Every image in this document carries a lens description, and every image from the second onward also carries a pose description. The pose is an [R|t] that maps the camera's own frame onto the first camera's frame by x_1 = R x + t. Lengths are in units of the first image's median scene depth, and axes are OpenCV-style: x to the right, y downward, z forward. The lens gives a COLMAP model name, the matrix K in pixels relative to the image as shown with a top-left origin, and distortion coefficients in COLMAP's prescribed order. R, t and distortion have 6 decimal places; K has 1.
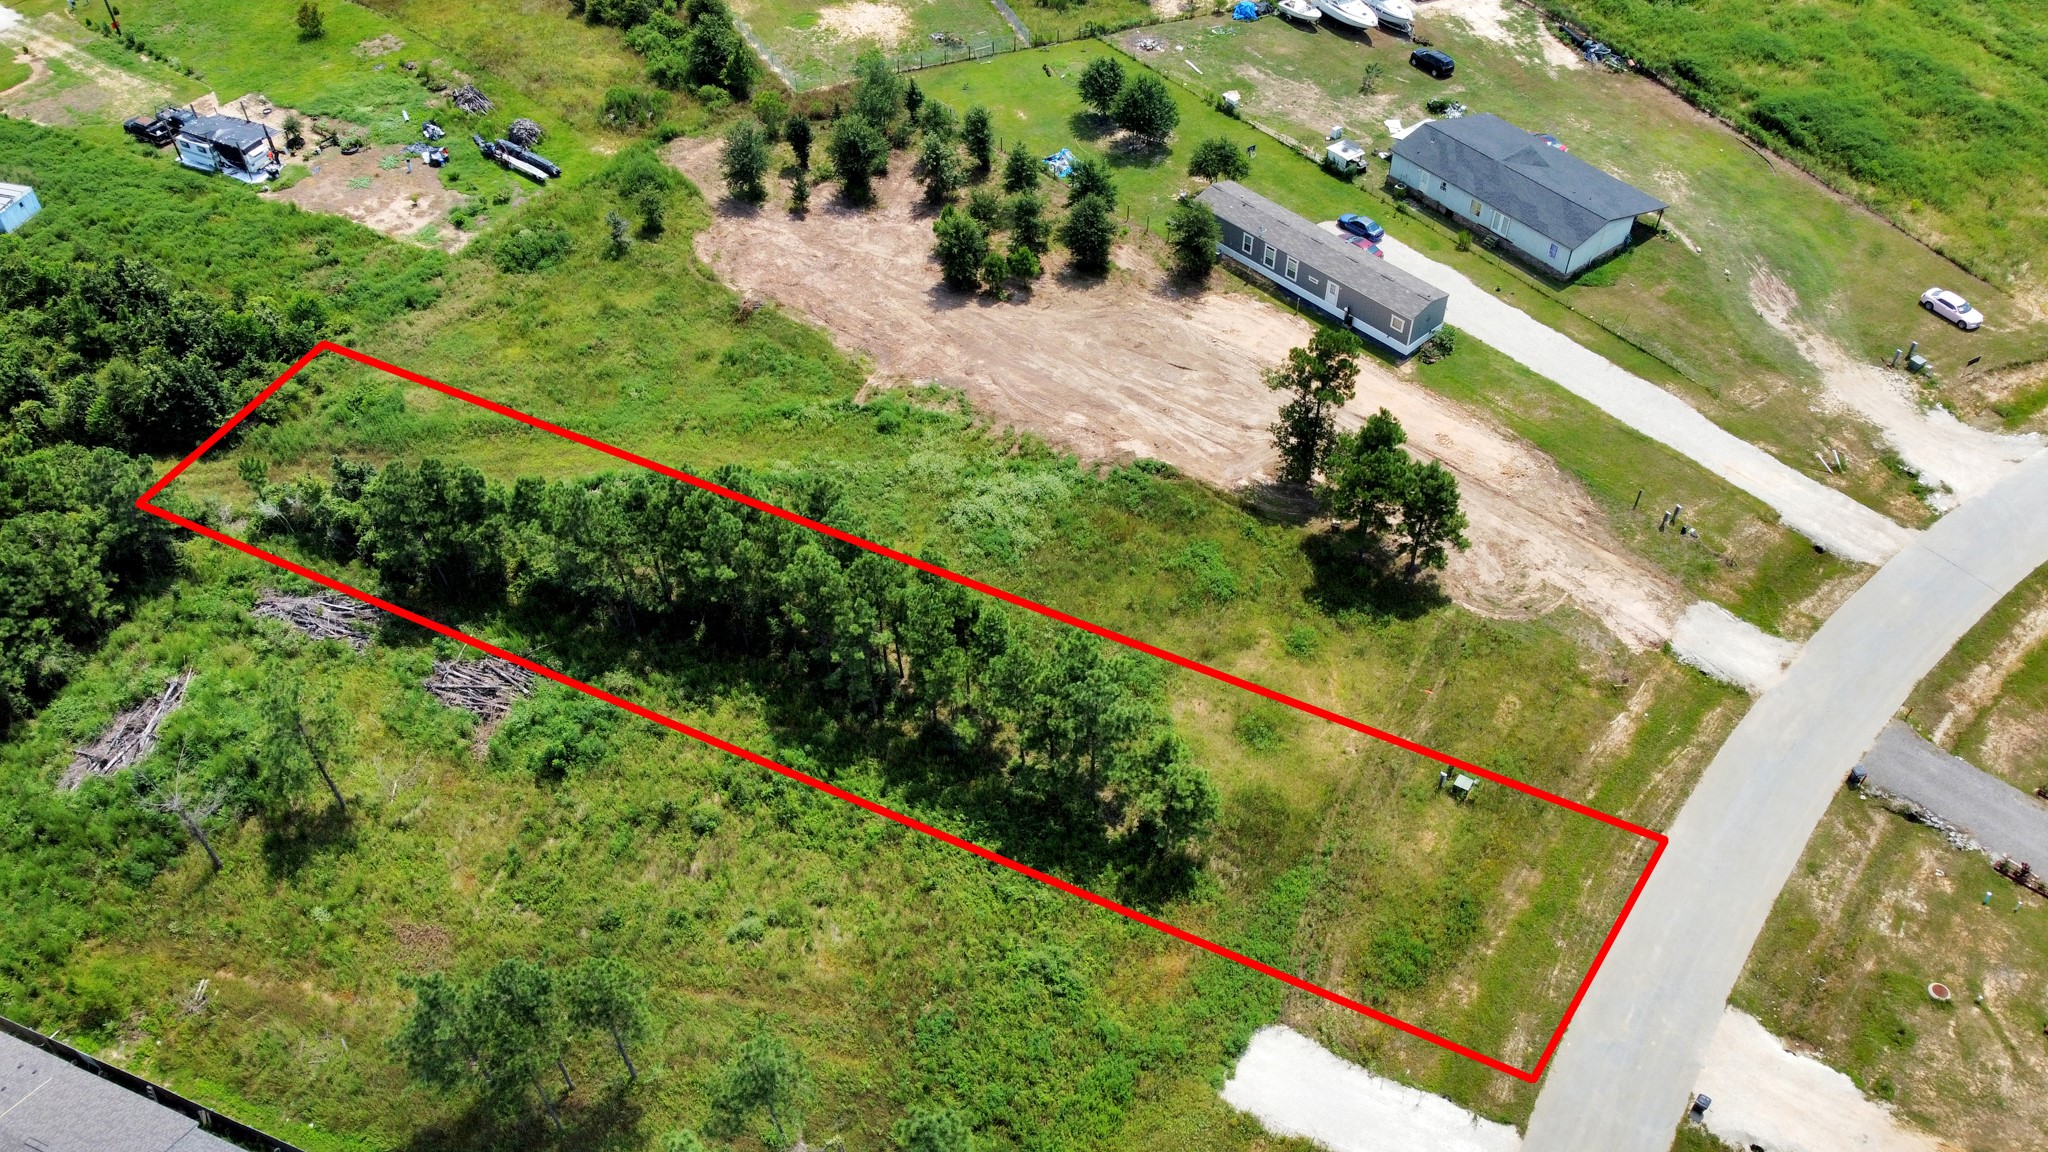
lens RADIAL K [[1555.8, 0, 1018.4], [0, 1555.8, 565.7], [0, 0, 1]] dist [-0.000132, -0.006185]
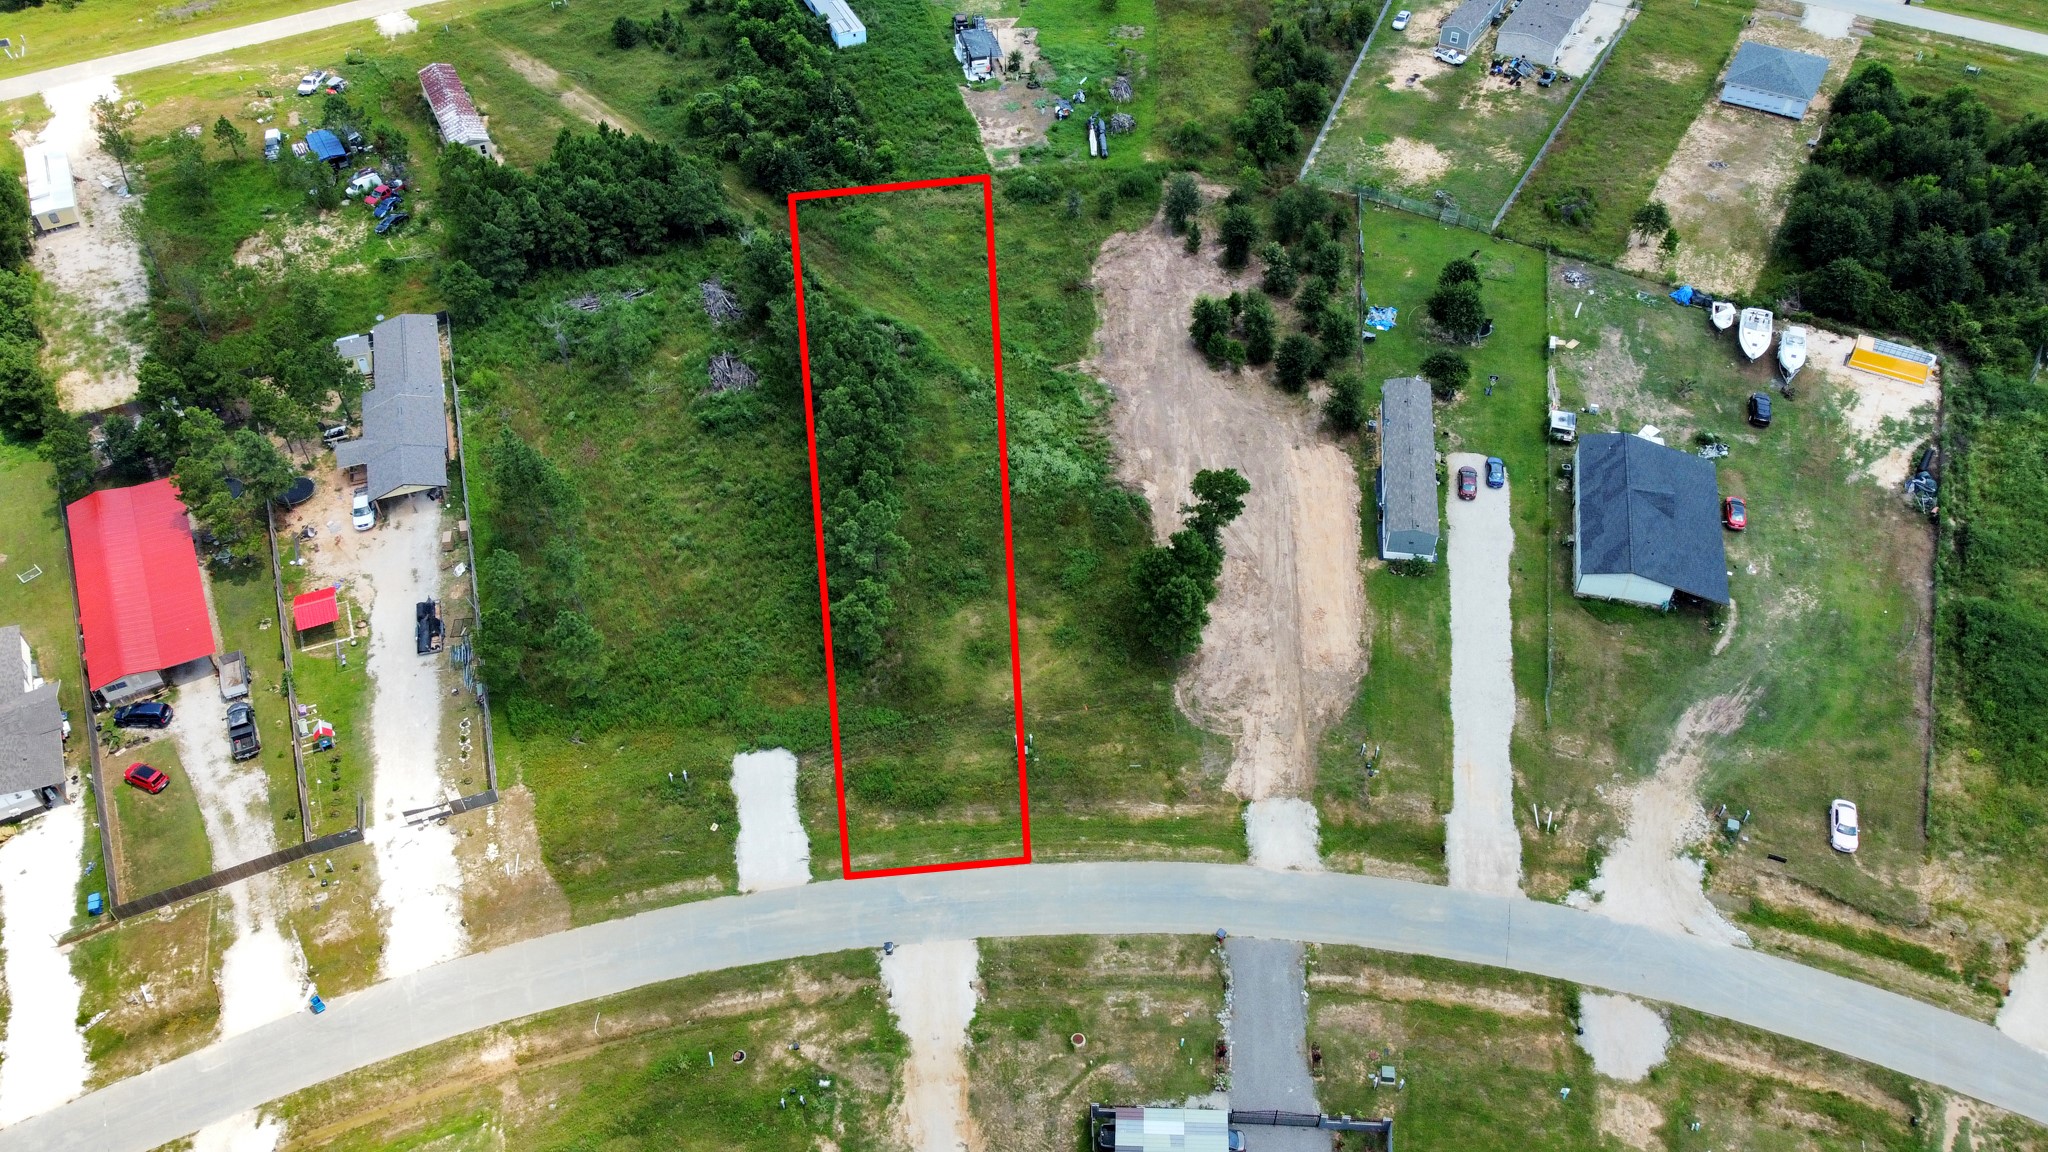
lens RADIAL K [[1555.8, 0, 1018.4], [0, 1555.8, 565.7], [0, 0, 1]] dist [-0.000132, -0.006185]
pose [[0.630020, 0.553976, -0.544229, 0.778040], [-0.547277, 0.813929, 0.194958, -0.223120], [0.550966, 0.175017, 0.815969, -0.166844]]
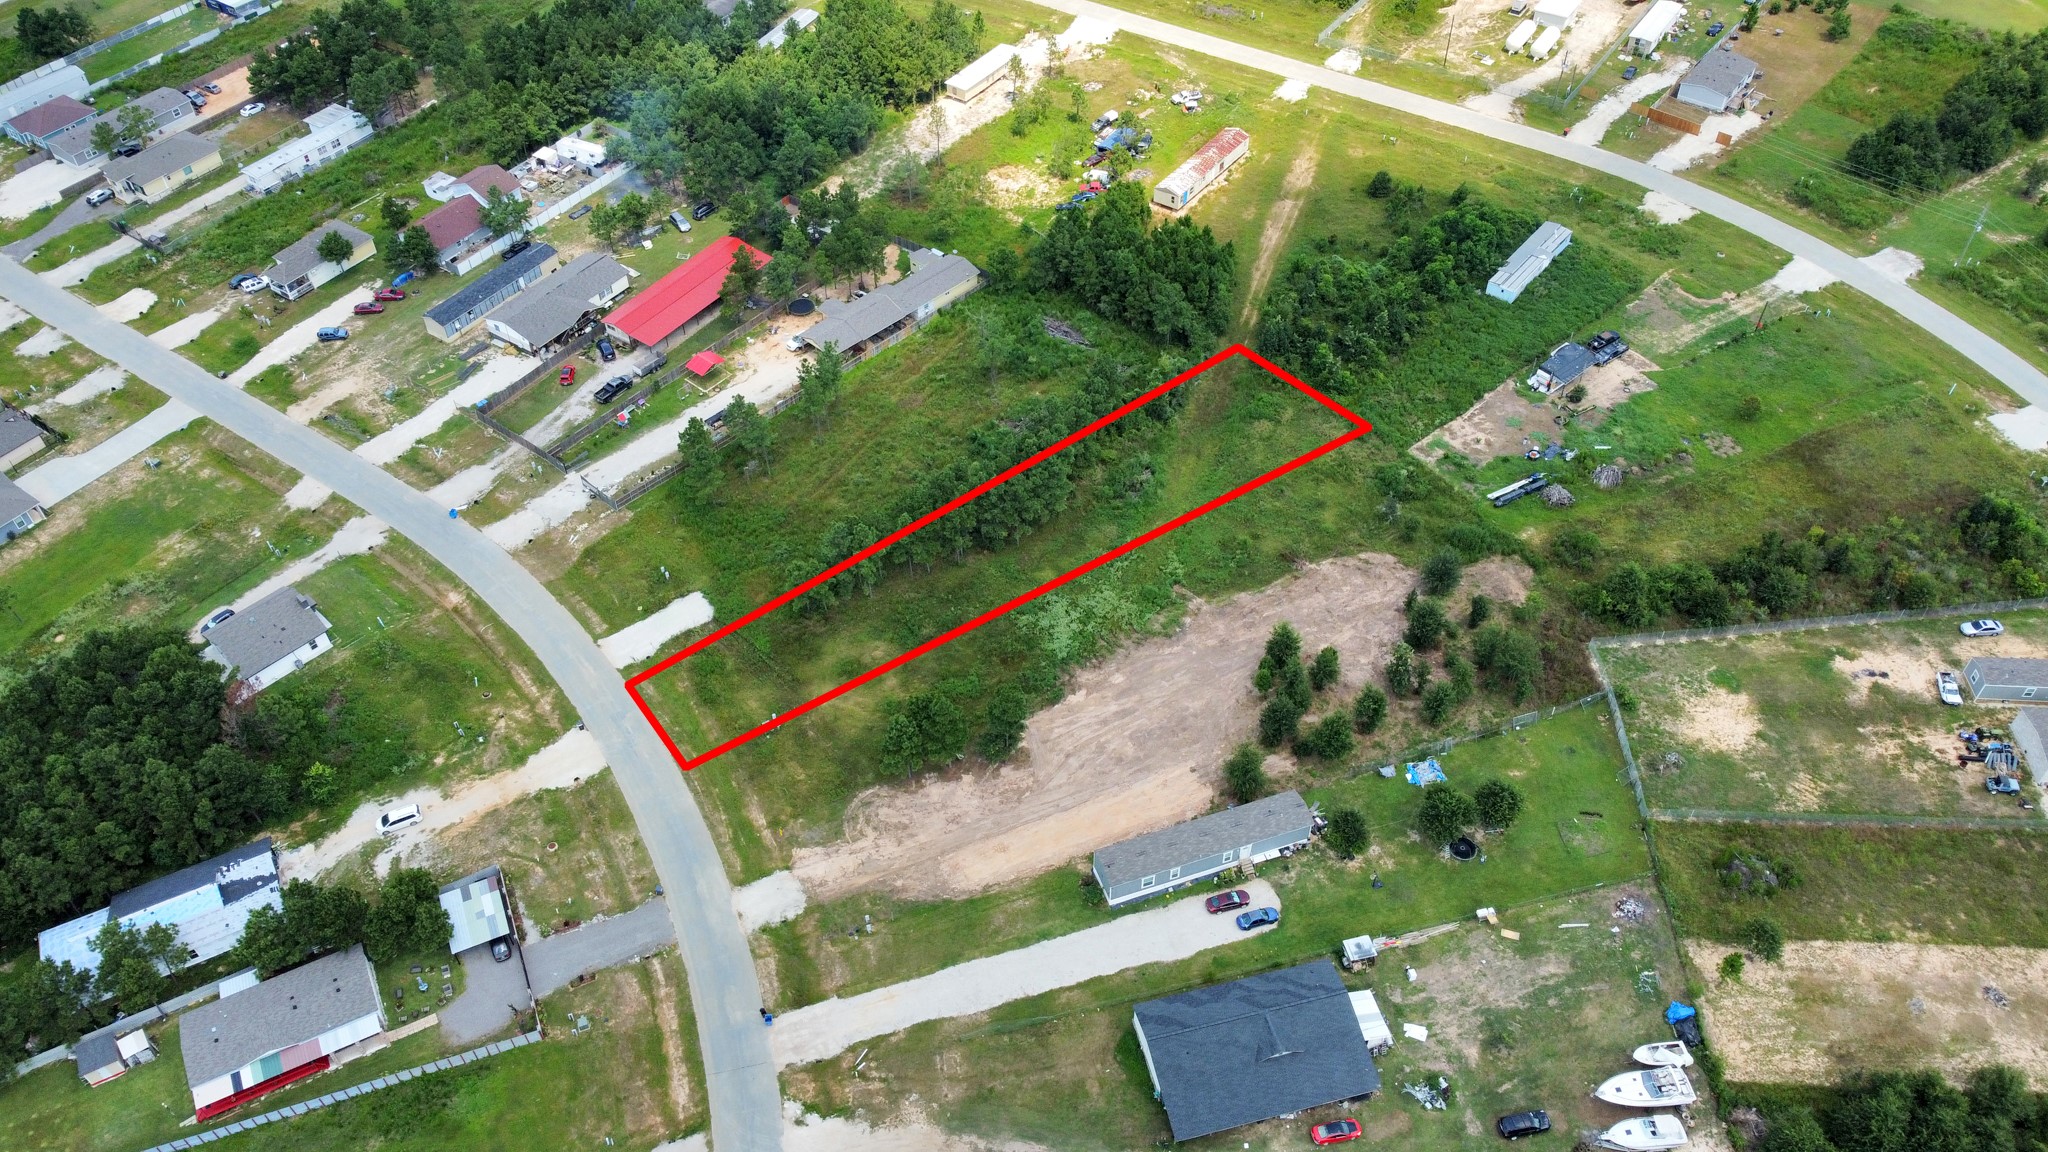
lens RADIAL K [[1555.8, 0, 1018.4], [0, 1555.8, 565.7], [0, 0, 1]] dist [-0.000132, -0.006185]
pose [[-0.393611, 0.662515, -0.637294, 1.006807], [-0.639692, 0.300481, 0.707464, -1.182766], [0.660200, 0.686138, 0.305533, 0.386102]]
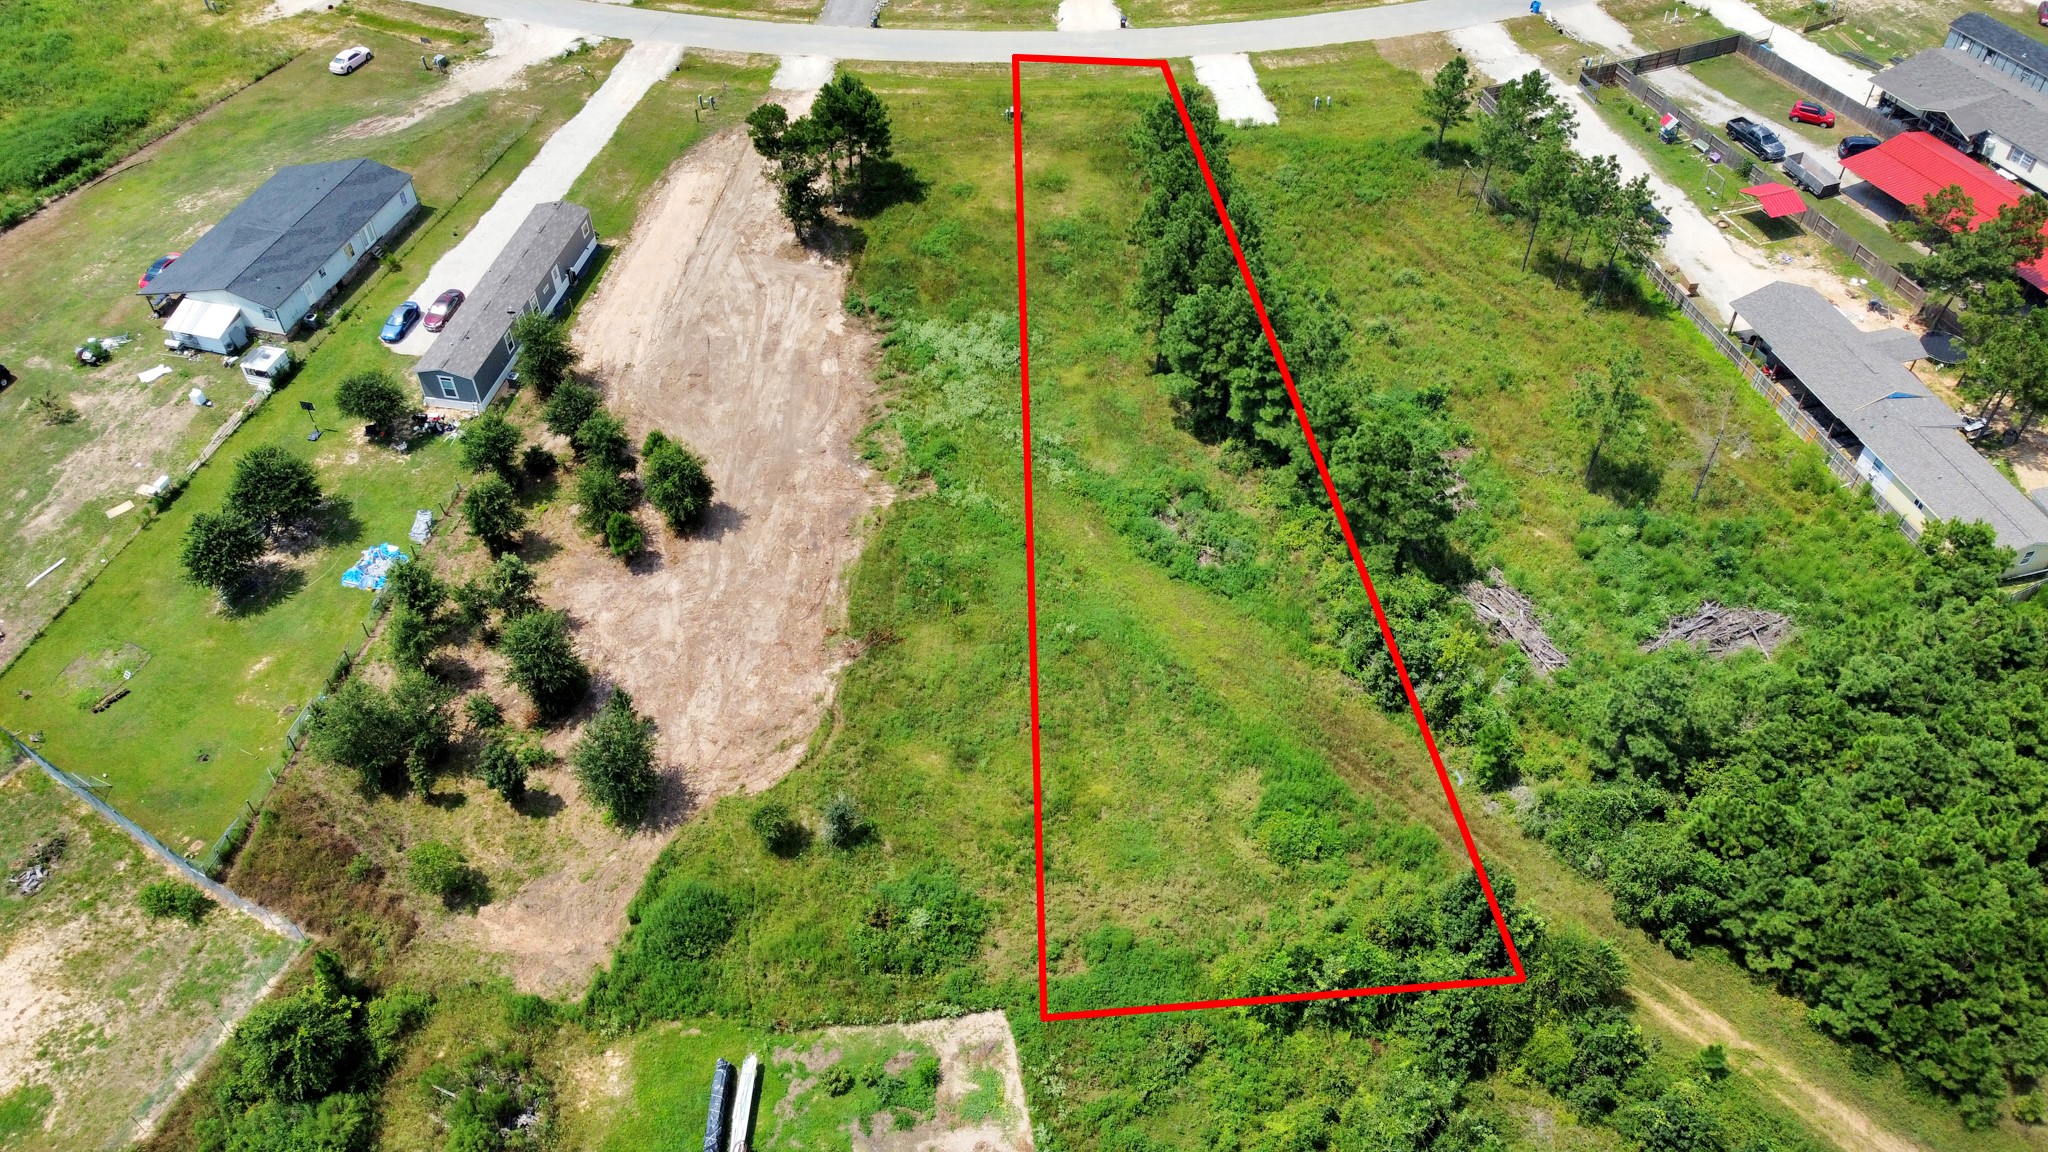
lens RADIAL K [[1555.8, 0, 1018.4], [0, 1555.8, 565.7], [0, 0, 1]] dist [-0.000132, -0.006185]
pose [[-0.597307, -0.559795, 0.574330, -0.715424], [0.581064, 0.191536, 0.790999, -0.824428], [-0.552802, 0.806191, 0.210870, 0.830690]]
